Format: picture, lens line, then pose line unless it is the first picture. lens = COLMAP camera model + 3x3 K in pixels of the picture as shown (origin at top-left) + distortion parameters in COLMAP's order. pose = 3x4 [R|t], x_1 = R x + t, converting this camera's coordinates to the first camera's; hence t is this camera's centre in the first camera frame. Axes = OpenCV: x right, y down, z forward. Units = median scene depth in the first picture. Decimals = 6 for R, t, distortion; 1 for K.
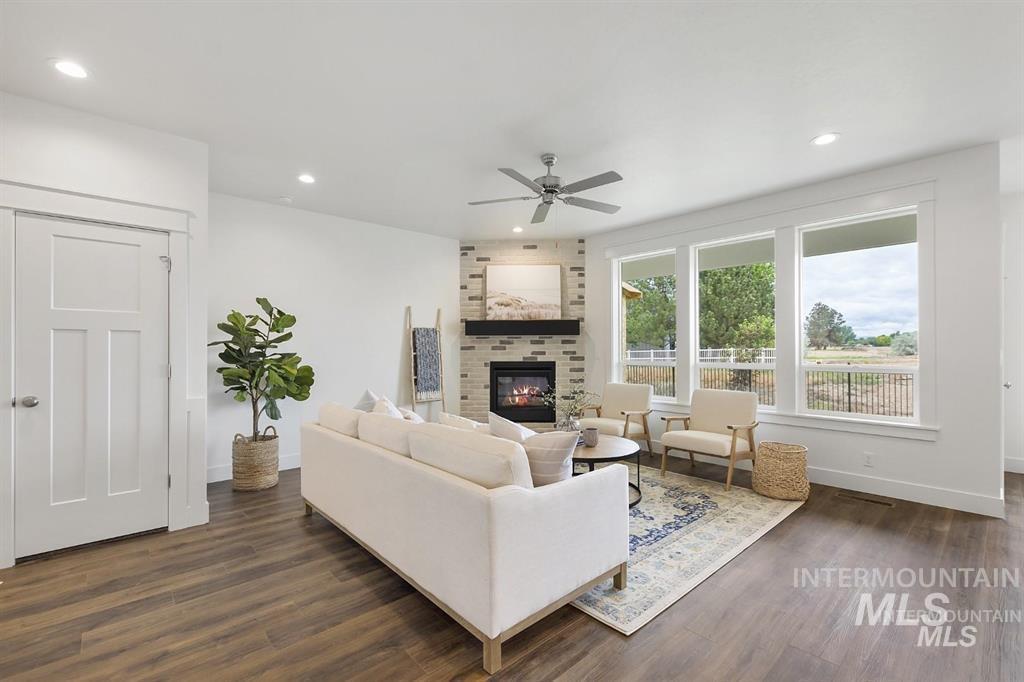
lens RADIAL K [[433.3, 0, 516.8], [0, 433.3, 345.7], [0, 0, 1]] dist [0.015520, 0.000294]
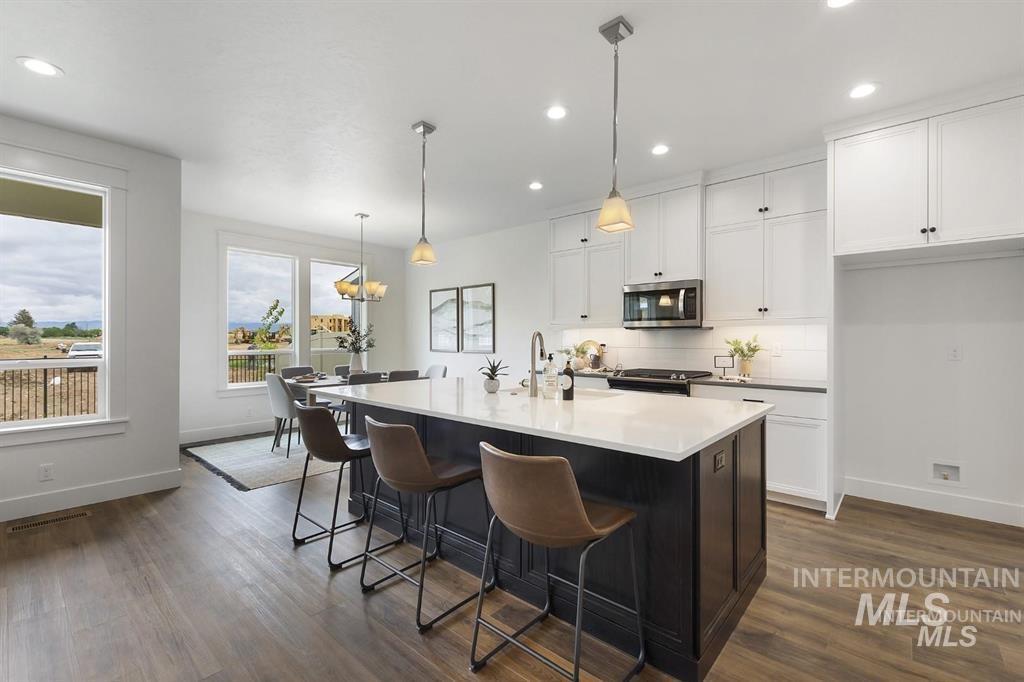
lens RADIAL K [[458.3, 0, 512.0], [0, 458.3, 341.0], [0, 0, 1]] dist [-0.000477, 0.000019]
pose [[-0.107639, 0.000085, 0.994190, -0.108404], [-0.008524, 0.999963, -0.001009, 0.002198], [-0.994154, -0.008583, -0.107634, 0.152042]]
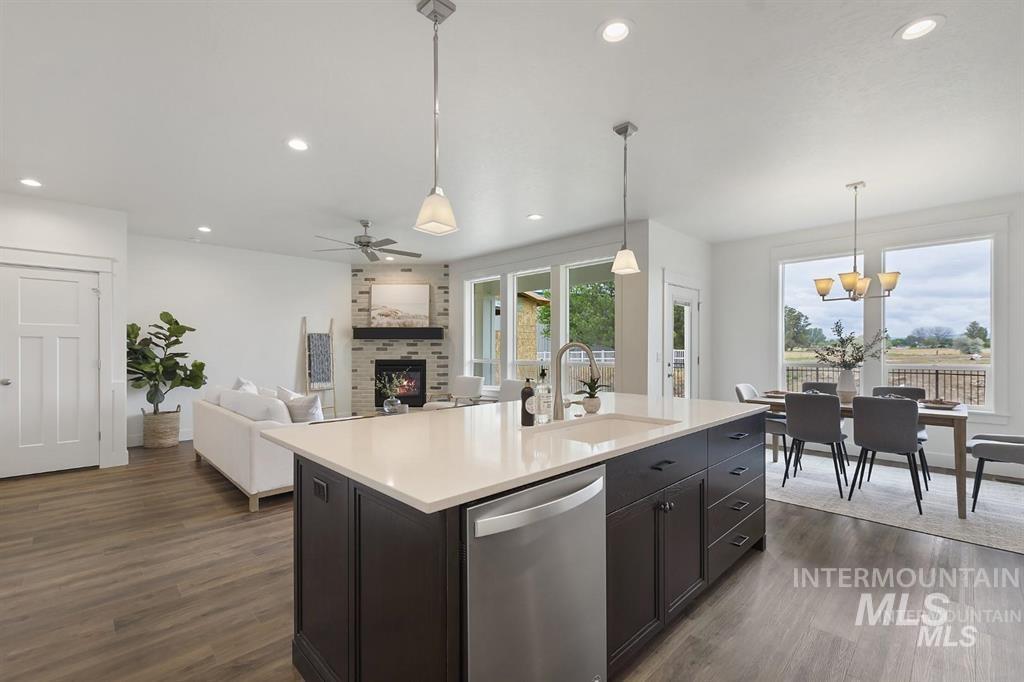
lens RADIAL K [[433.2, 0, 511.4], [0, 433.2, 350.5], [0, 0, 1]] dist [0.017577, -0.000584]
pose [[0.999456, 0.003236, 0.032807, 0.303234], [-0.003571, 0.999942, 0.010168, -0.004811], [-0.032772, -0.010279, 0.999410, -0.296269]]
